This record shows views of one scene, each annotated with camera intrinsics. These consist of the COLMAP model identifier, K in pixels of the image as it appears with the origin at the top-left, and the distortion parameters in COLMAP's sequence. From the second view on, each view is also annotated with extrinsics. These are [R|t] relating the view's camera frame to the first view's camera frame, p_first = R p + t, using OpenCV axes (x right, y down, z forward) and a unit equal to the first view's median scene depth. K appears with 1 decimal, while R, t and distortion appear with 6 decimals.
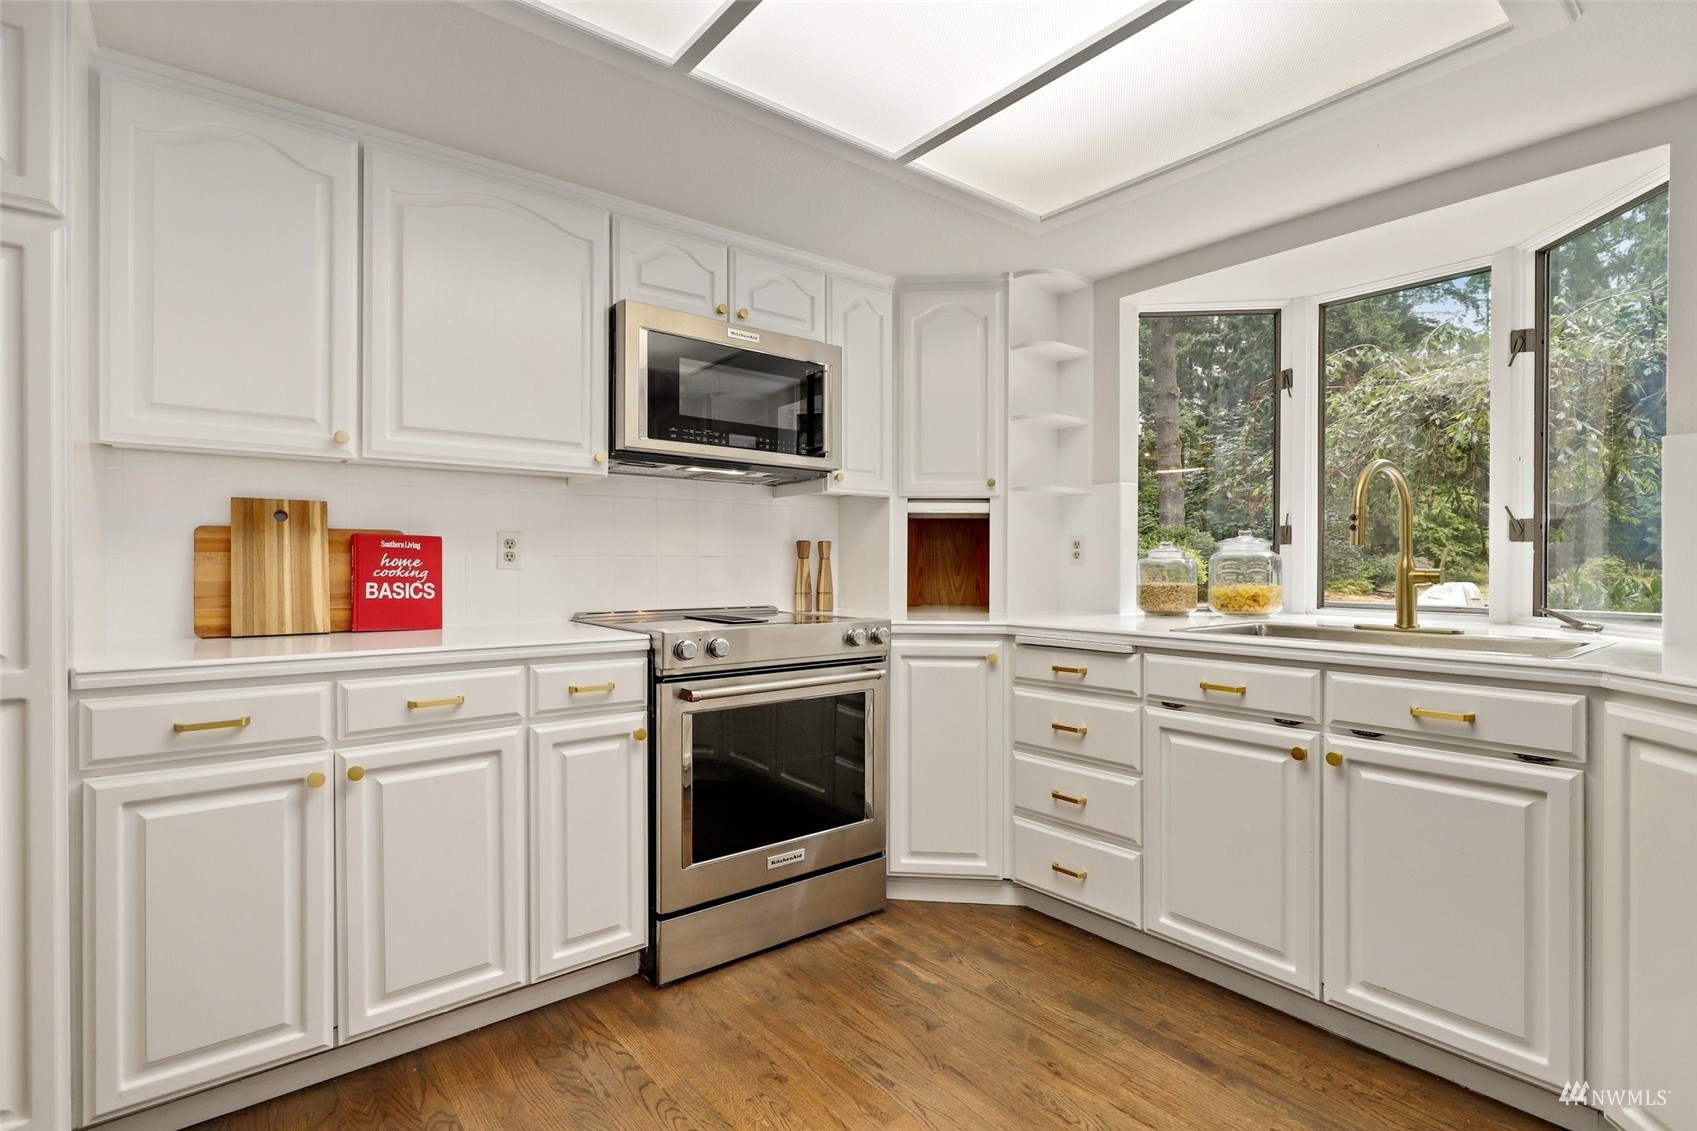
lens RADIAL K [[815.5, 0, 878.4], [0, 815.5, 564.1], [0, 0, 1]] dist [0.003486, 0.000280]
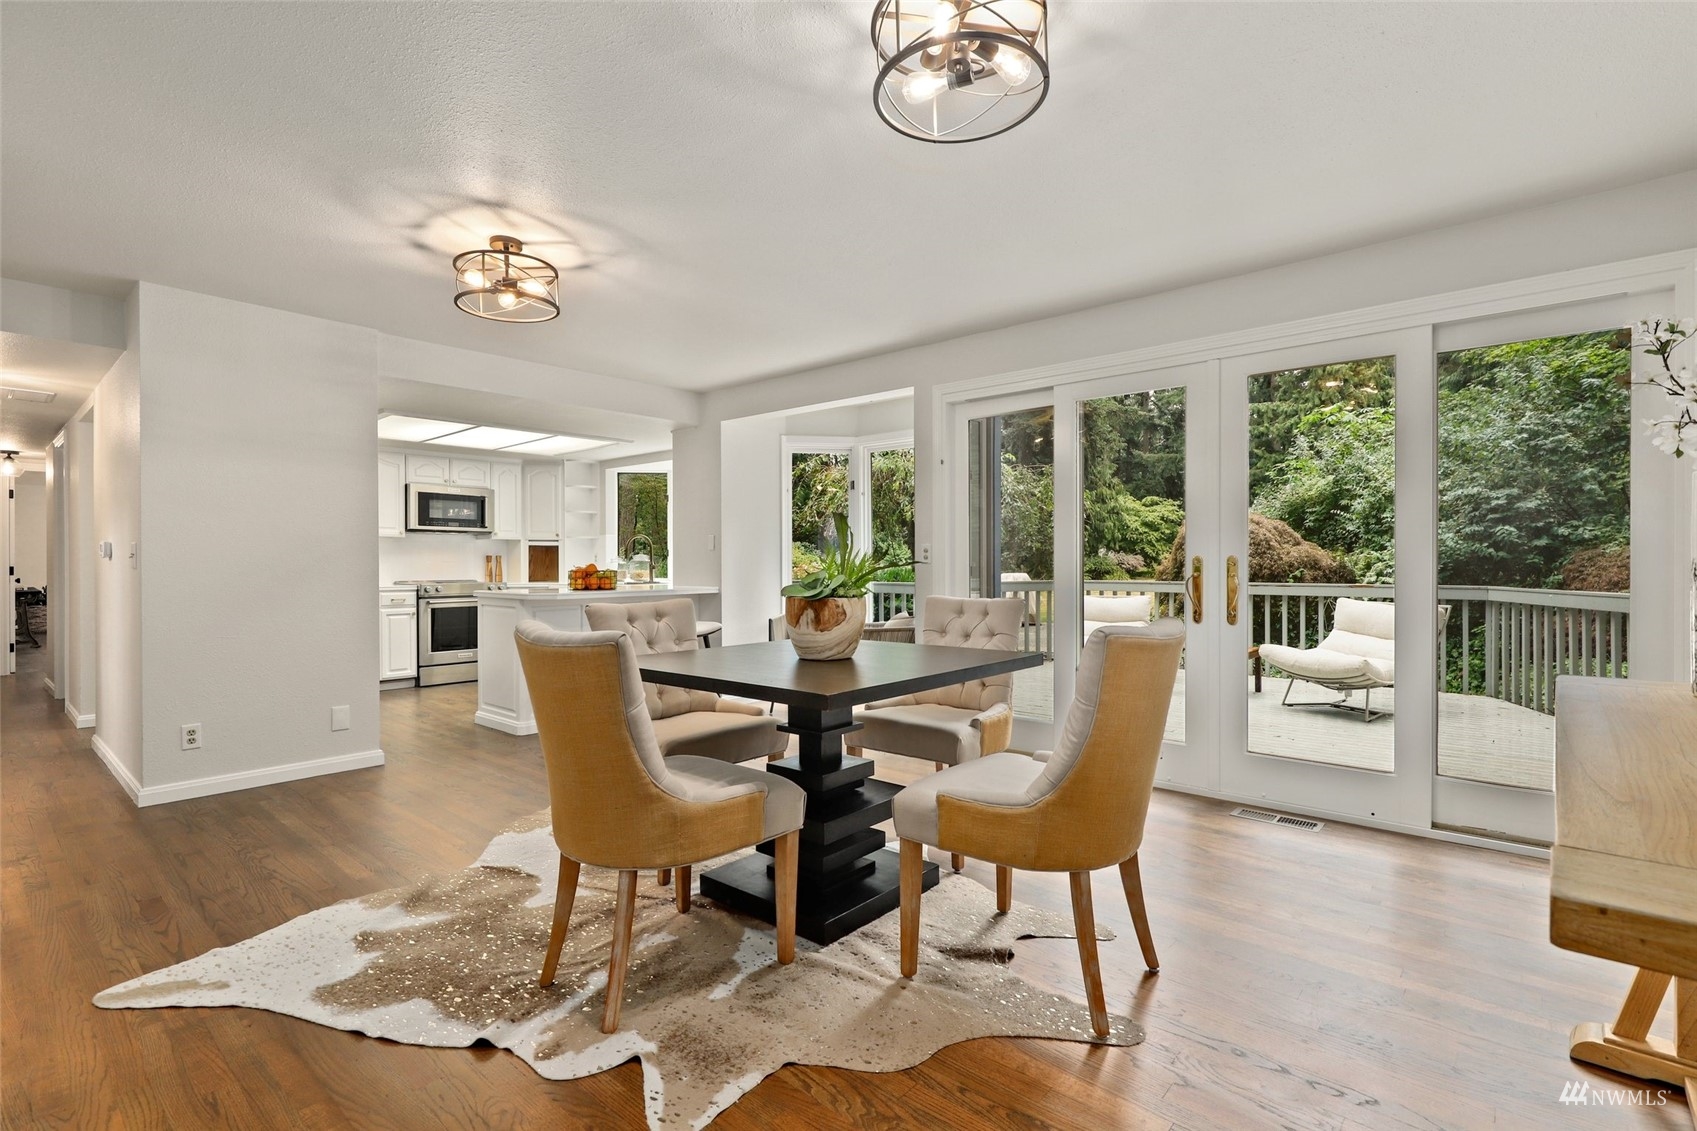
lens RADIAL K [[803.2, 0, 877.3], [0, 803.2, 561.9], [0, 0, 1]] dist [-0.001299, -0.000372]
pose [[0.986813, -0.004573, 0.161799, 1.035026], [0.004619, 0.999989, 0.000094, -0.003560], [-0.161797, 0.000654, 0.986824, -2.526342]]
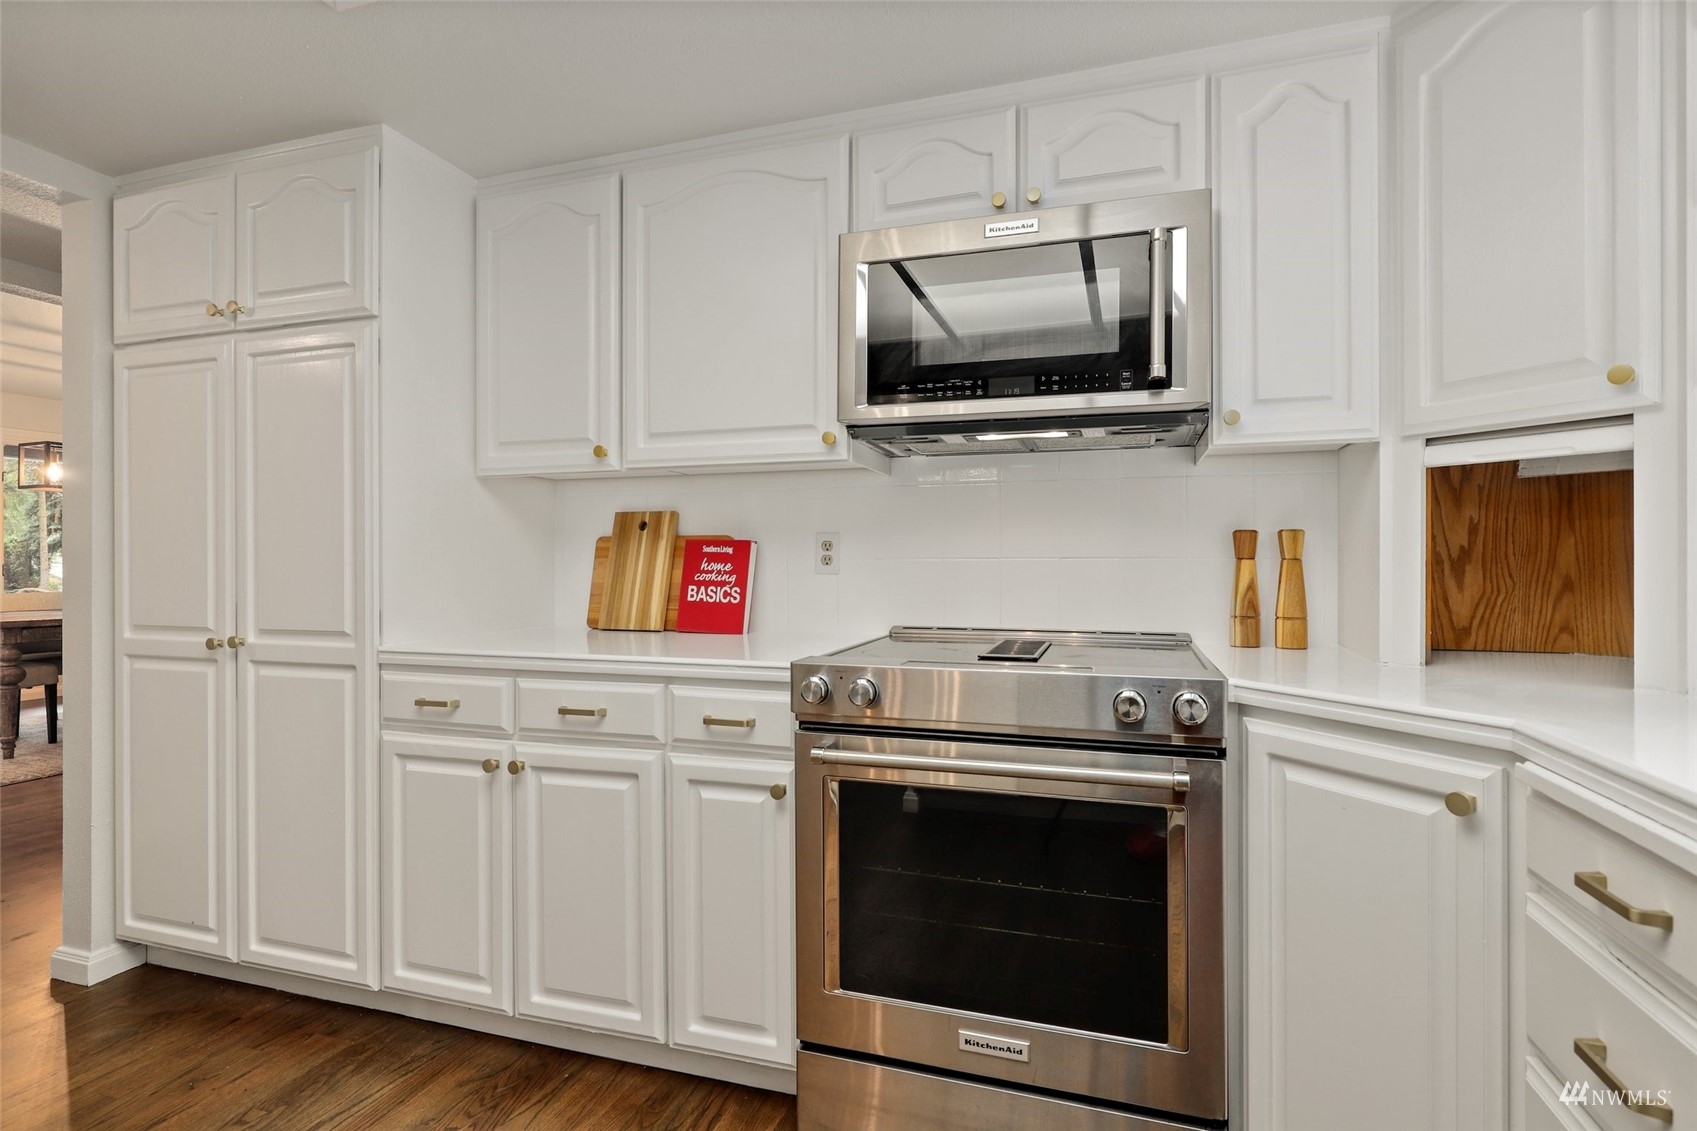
lens RADIAL K [[803.2, 0, 877.3], [0, 803.2, 561.9], [0, 0, 1]] dist [-0.001299, -0.000372]
pose [[0.546102, -0.001224, -0.837718, 0.366945], [0.001188, 0.999999, -0.000686, -0.006973], [0.837718, -0.000621, 0.546103, 0.618888]]
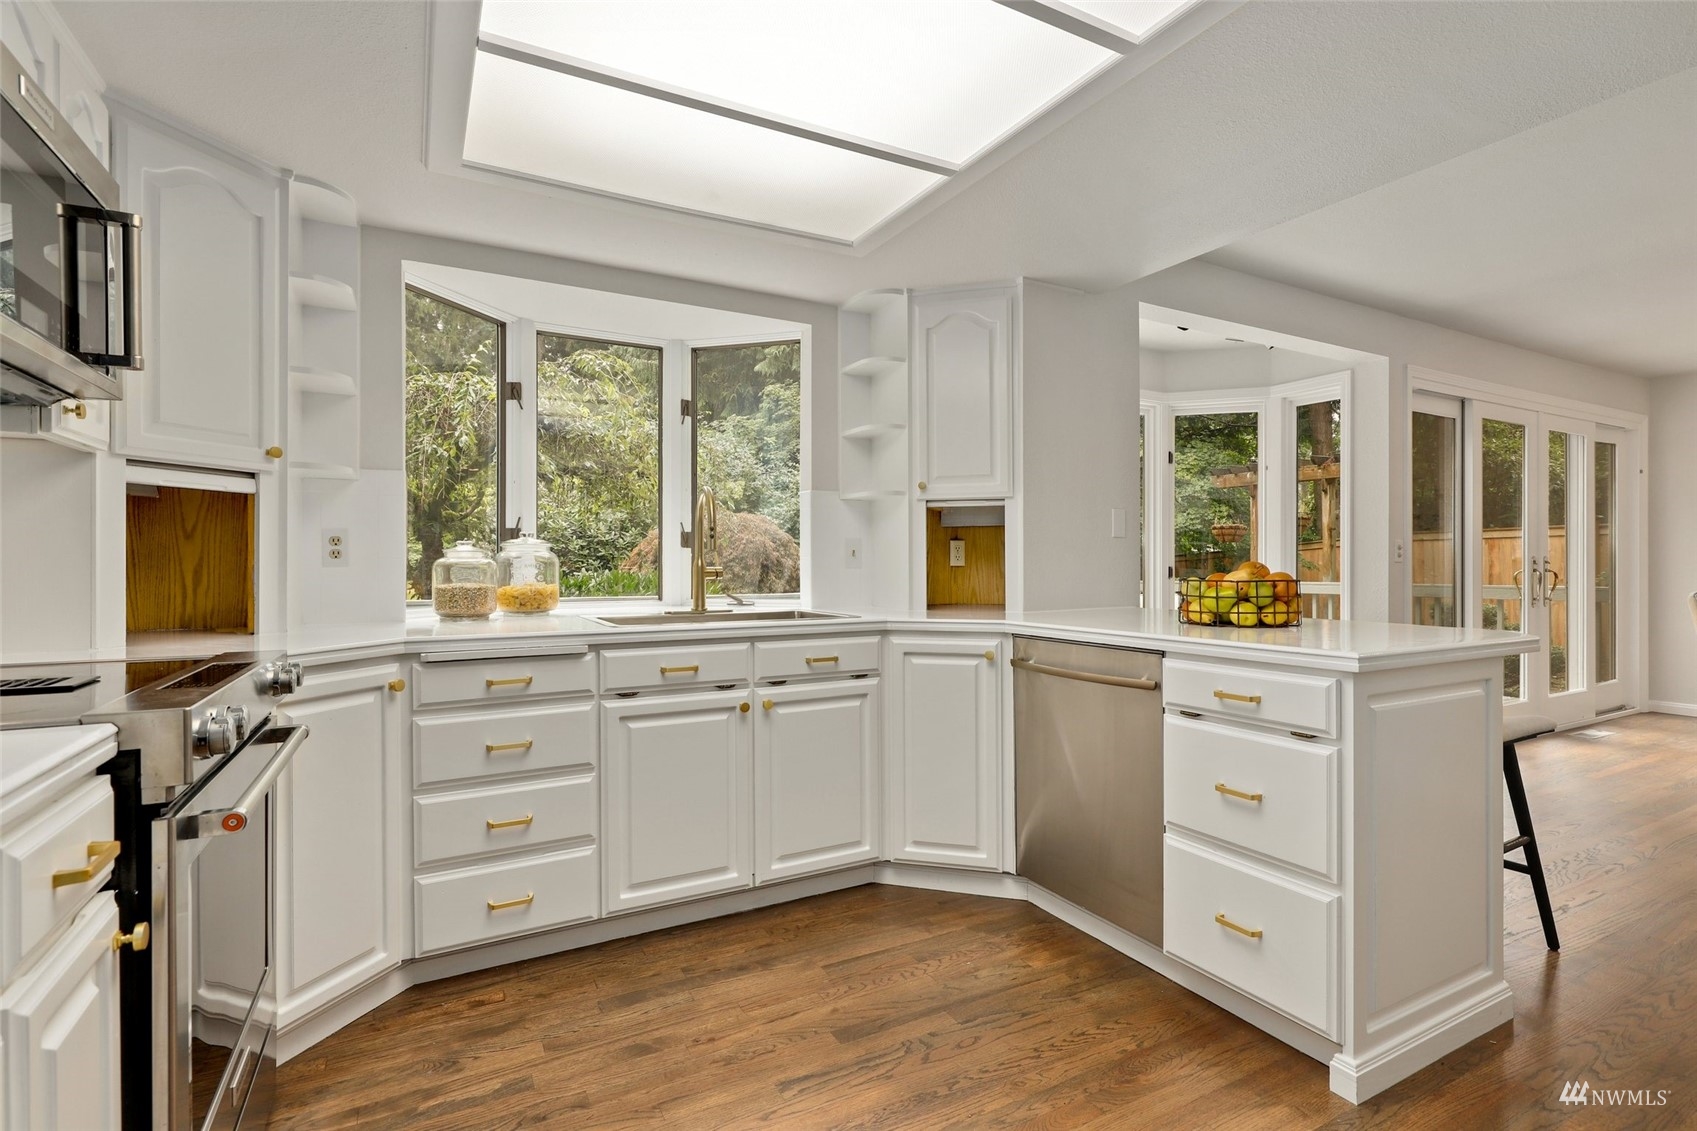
lens RADIAL K [[803.2, 0, 877.3], [0, 803.2, 561.9], [0, 0, 1]] dist [-0.001299, -0.000372]
pose [[0.186585, -0.000743, 0.982439, -0.614503], [0.003835, 0.999993, 0.000028, -0.001850], [-0.982431, 0.003762, 0.186586, 0.466353]]
